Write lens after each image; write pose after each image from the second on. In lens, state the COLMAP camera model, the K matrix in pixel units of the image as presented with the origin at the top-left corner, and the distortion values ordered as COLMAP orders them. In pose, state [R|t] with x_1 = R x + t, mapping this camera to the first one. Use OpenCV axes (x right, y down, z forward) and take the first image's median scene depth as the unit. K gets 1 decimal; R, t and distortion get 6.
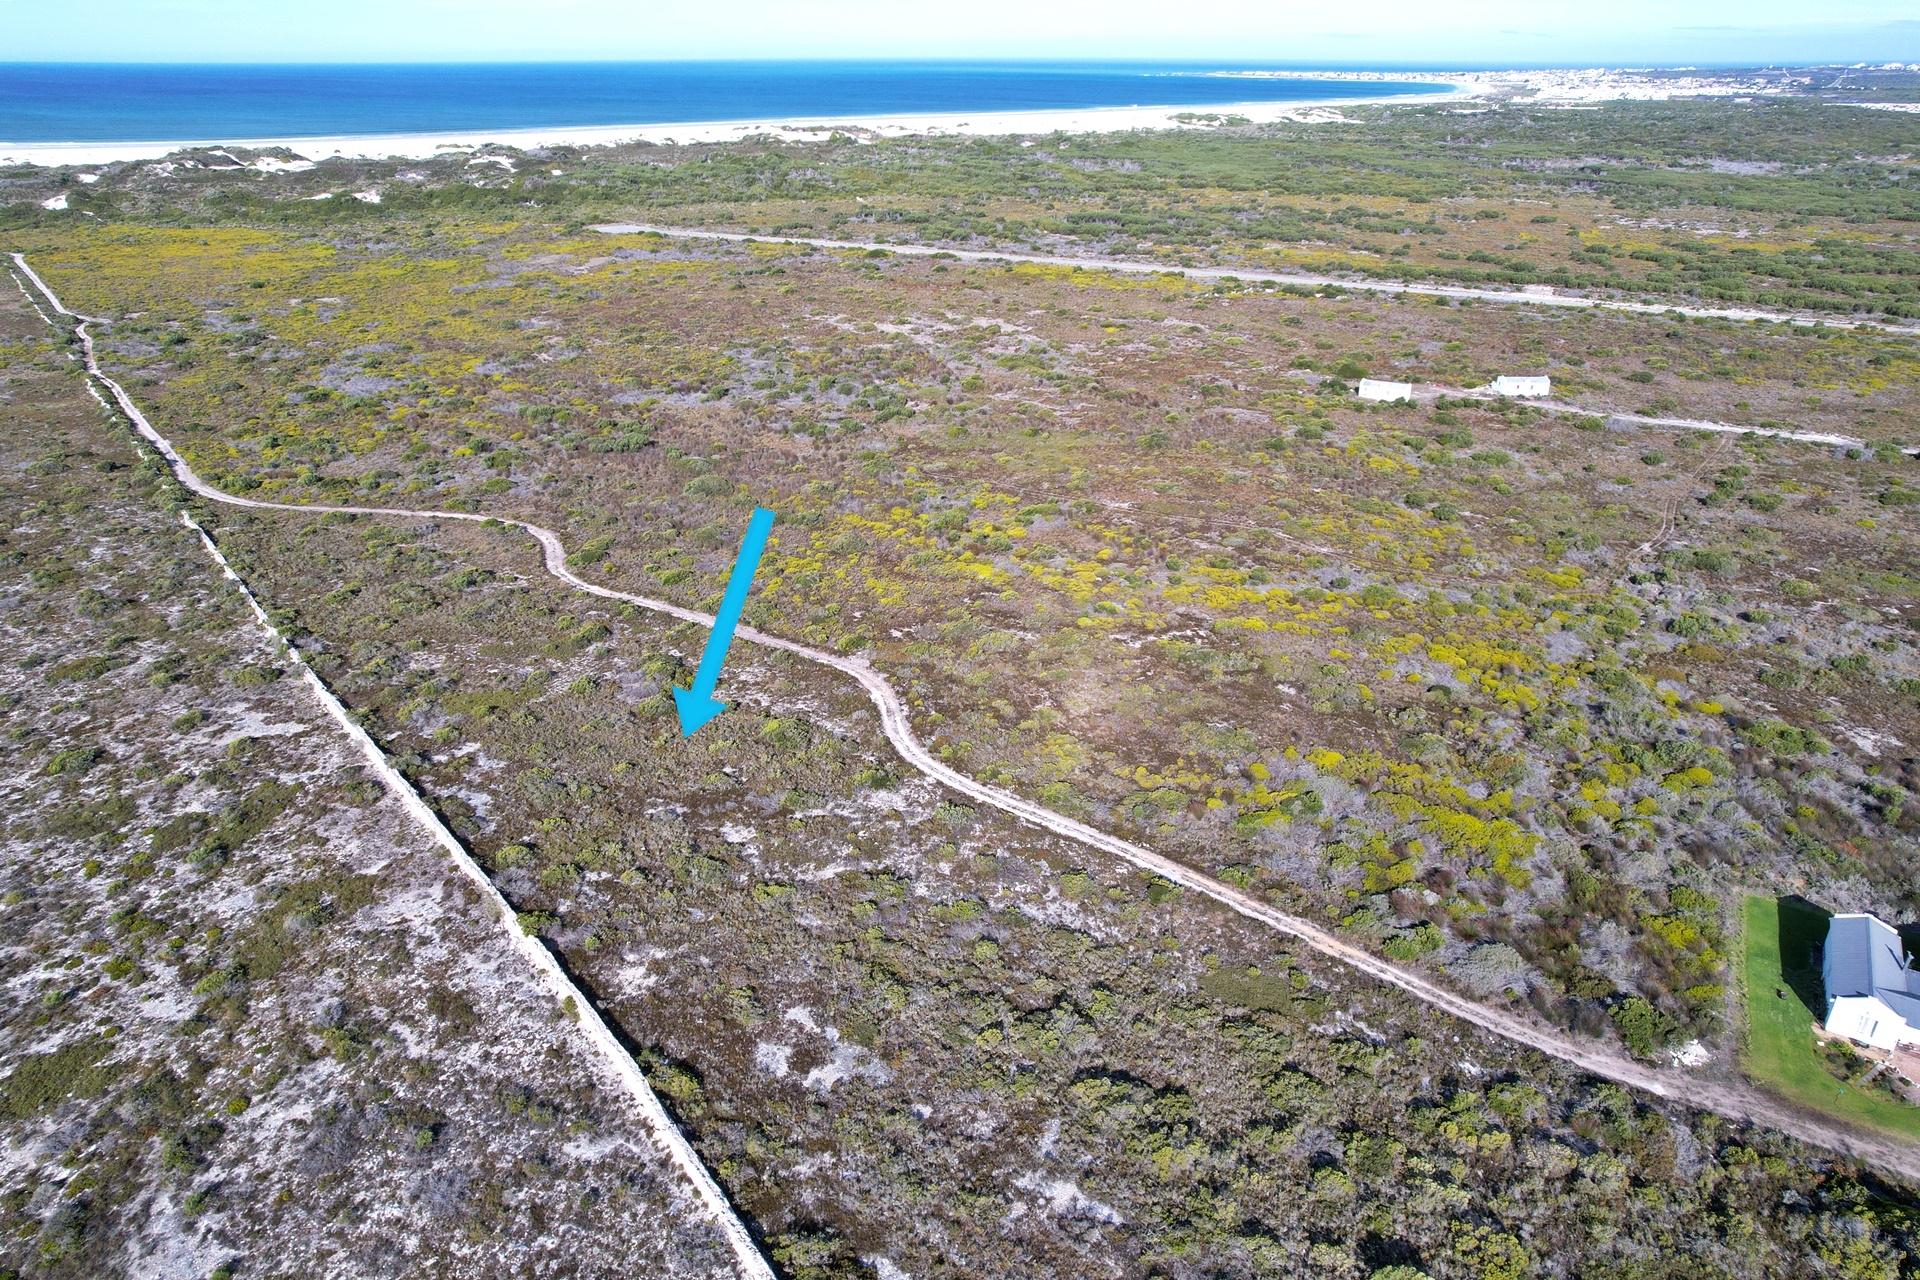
lens RADIAL K [[1258.6, 0, 960.0], [0, 1258.6, 640.0], [0, 0, 1]] dist [-0.078497, 0.070475]
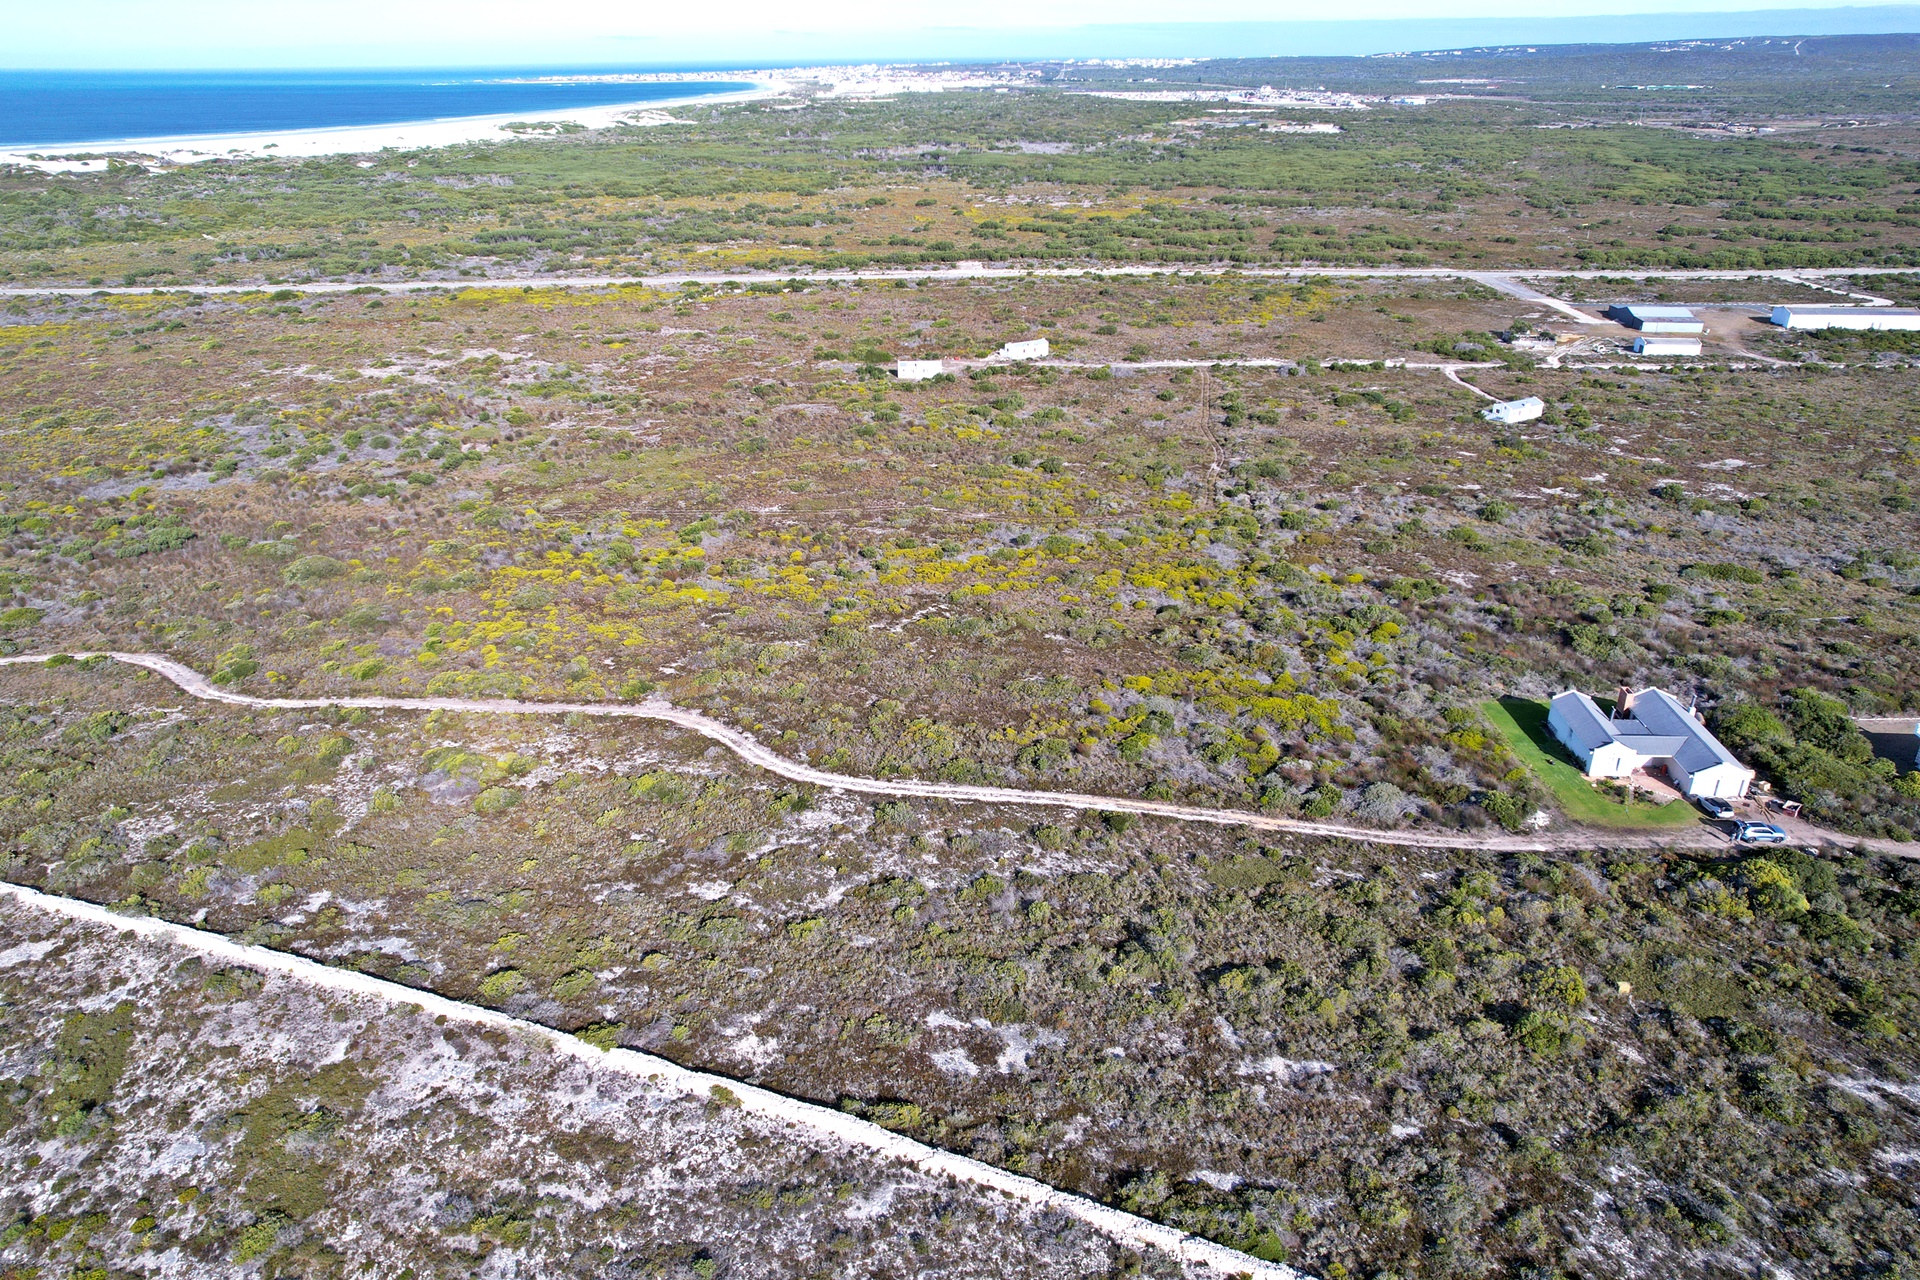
lens RADIAL K [[1272.5, 0, 960.0], [0, 1272.5, 640.0], [0, 0, 1]] dist [-0.079470, 0.072712]
pose [[0.873004, -0.211002, 0.439706, -0.415862], [0.213806, 0.975893, 0.043806, -0.033811], [-0.438350, 0.055769, 0.897073, 0.049369]]
